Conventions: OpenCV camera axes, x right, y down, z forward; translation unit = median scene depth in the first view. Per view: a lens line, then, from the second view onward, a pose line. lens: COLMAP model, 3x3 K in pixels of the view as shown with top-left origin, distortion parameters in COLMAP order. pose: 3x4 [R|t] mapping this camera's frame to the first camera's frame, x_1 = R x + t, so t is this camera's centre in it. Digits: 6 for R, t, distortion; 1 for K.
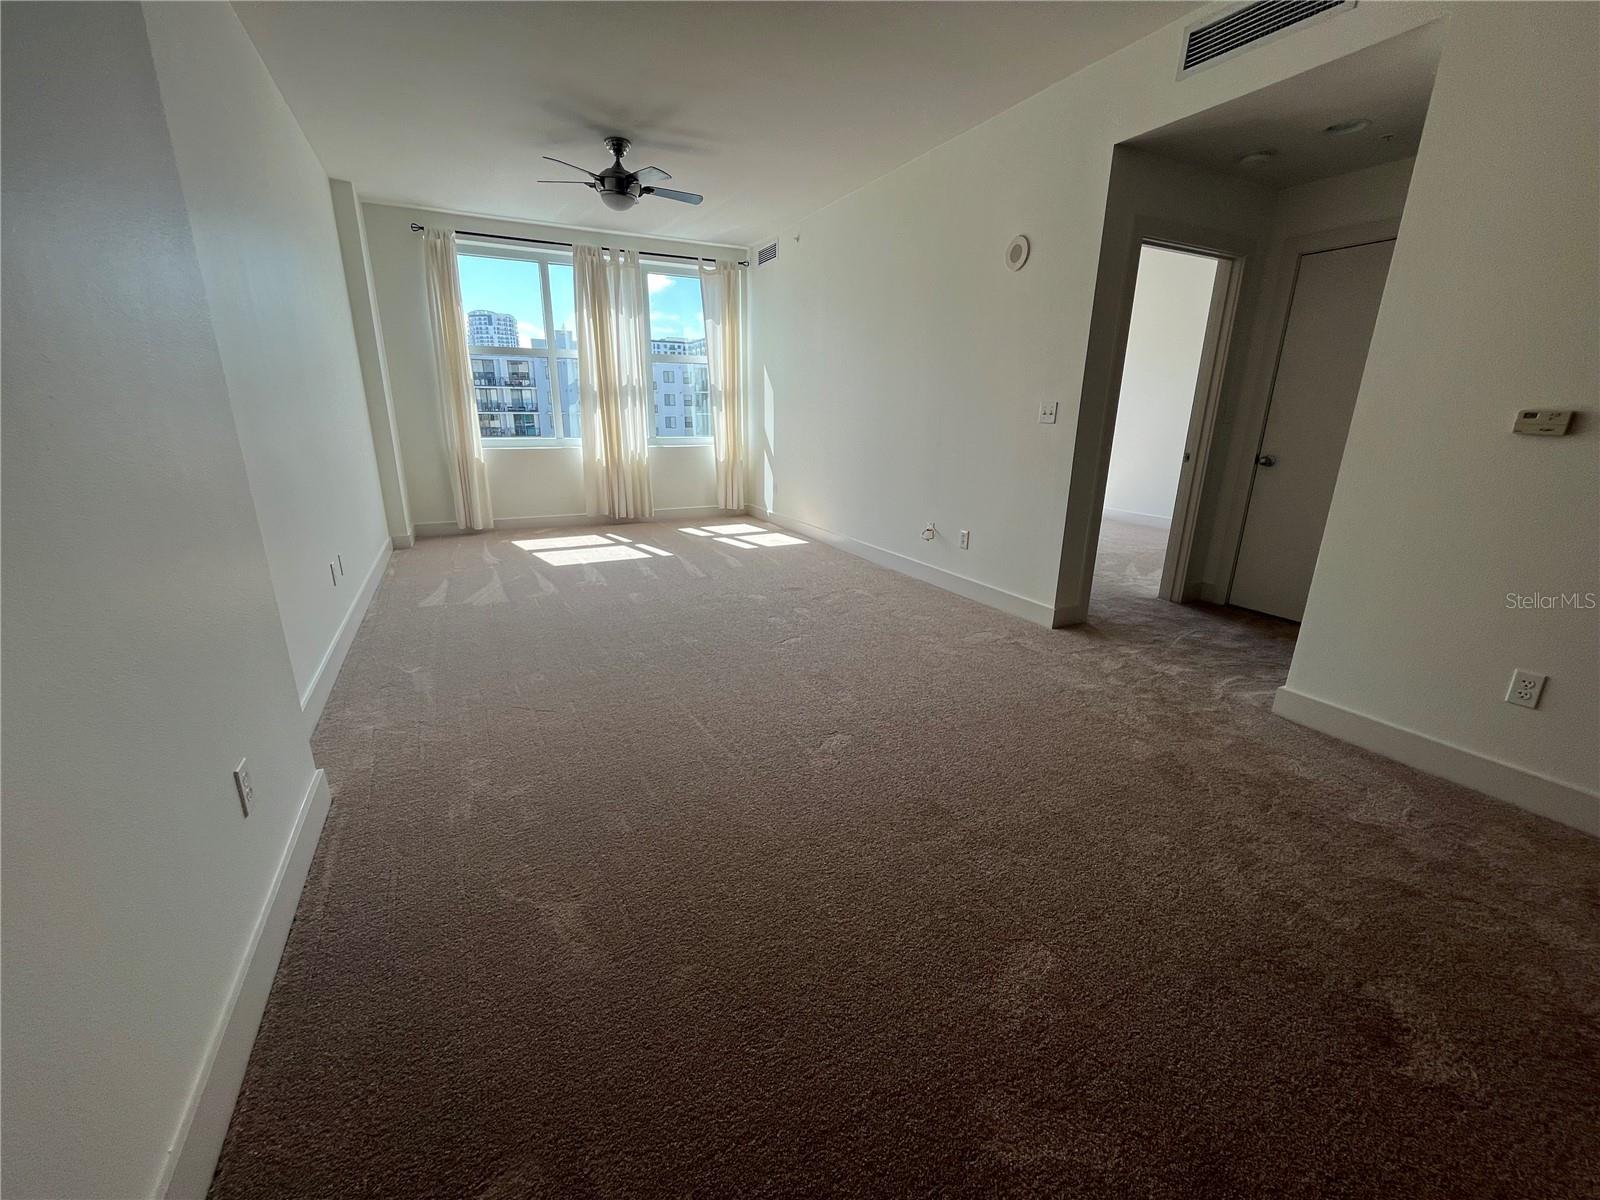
lens RADIAL K [[646.2, 0, 792.6], [0, 646.2, 604.8], [0, 0, 1]] dist [-0.008593, 0.000240]
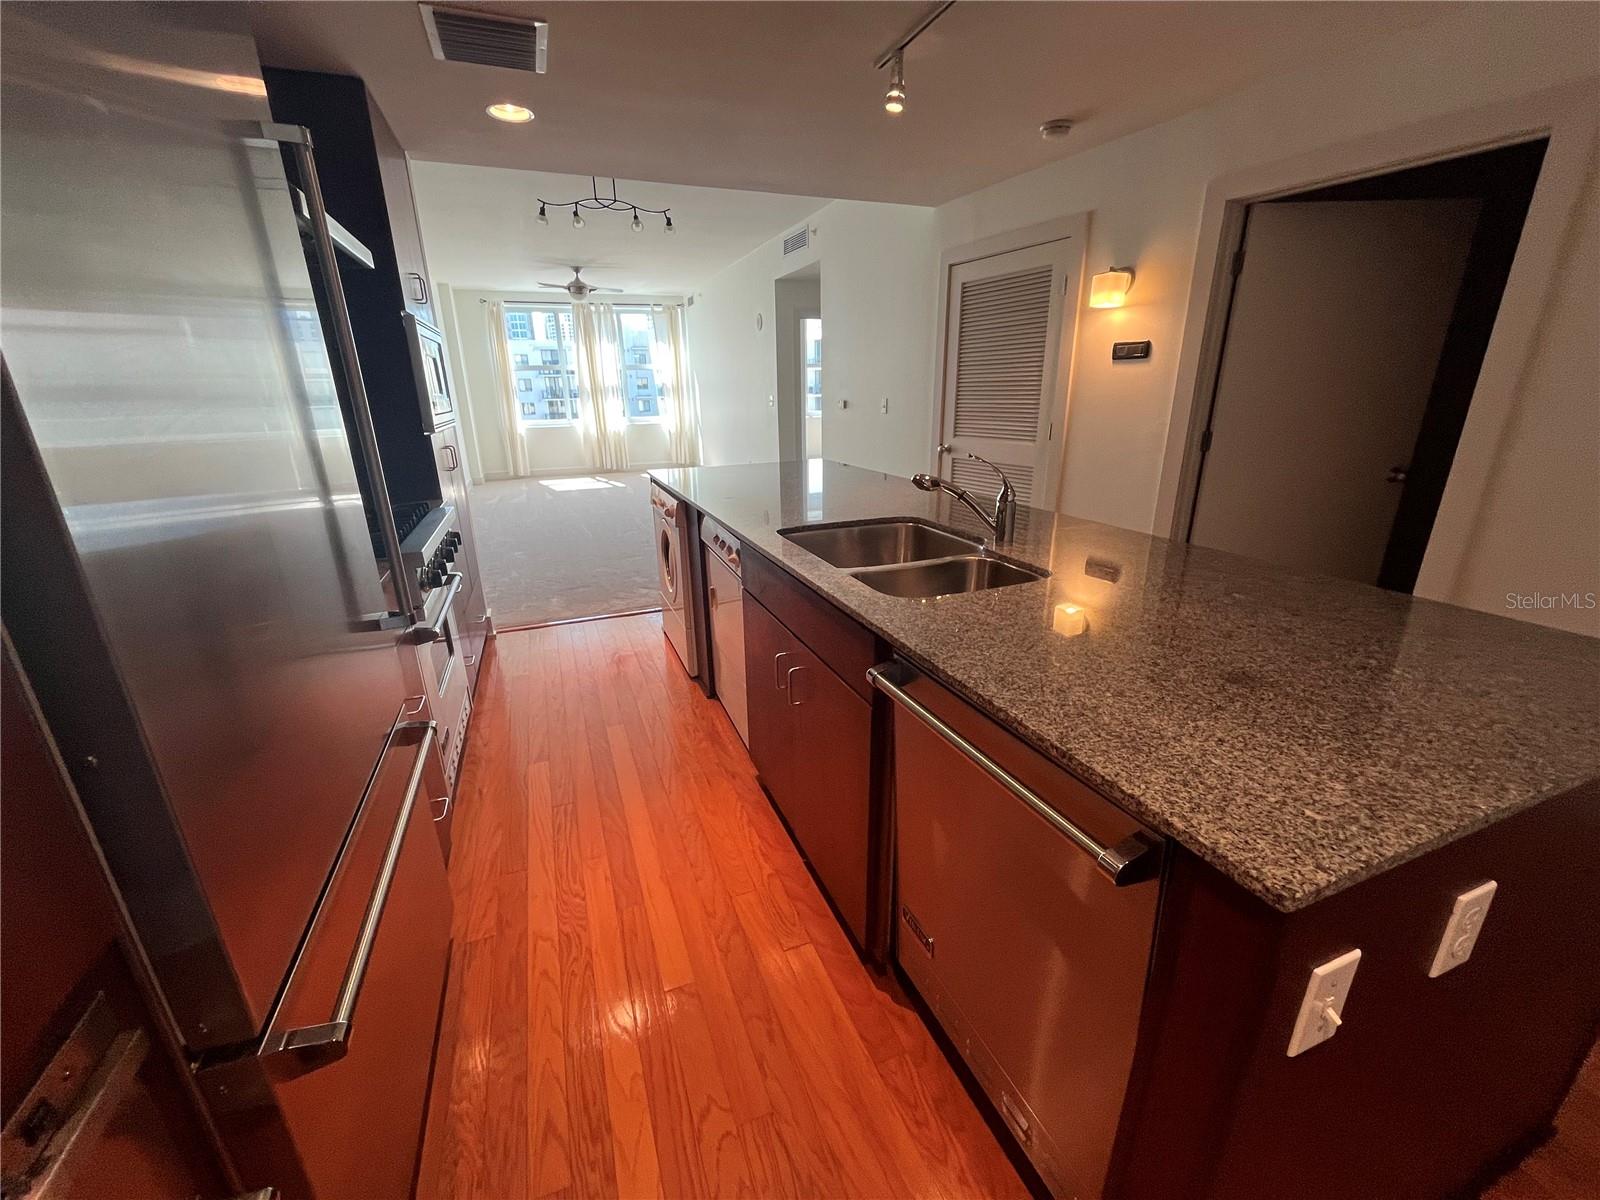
lens RADIAL K [[646.2, 0, 792.6], [0, 646.2, 604.8], [0, 0, 1]] dist [-0.008593, 0.000240]
pose [[0.995150, 0.003087, -0.098326, 0.368322], [0.000253, 0.999424, 0.033942, 0.155742], [0.098374, -0.033802, 0.994575, -0.588769]]
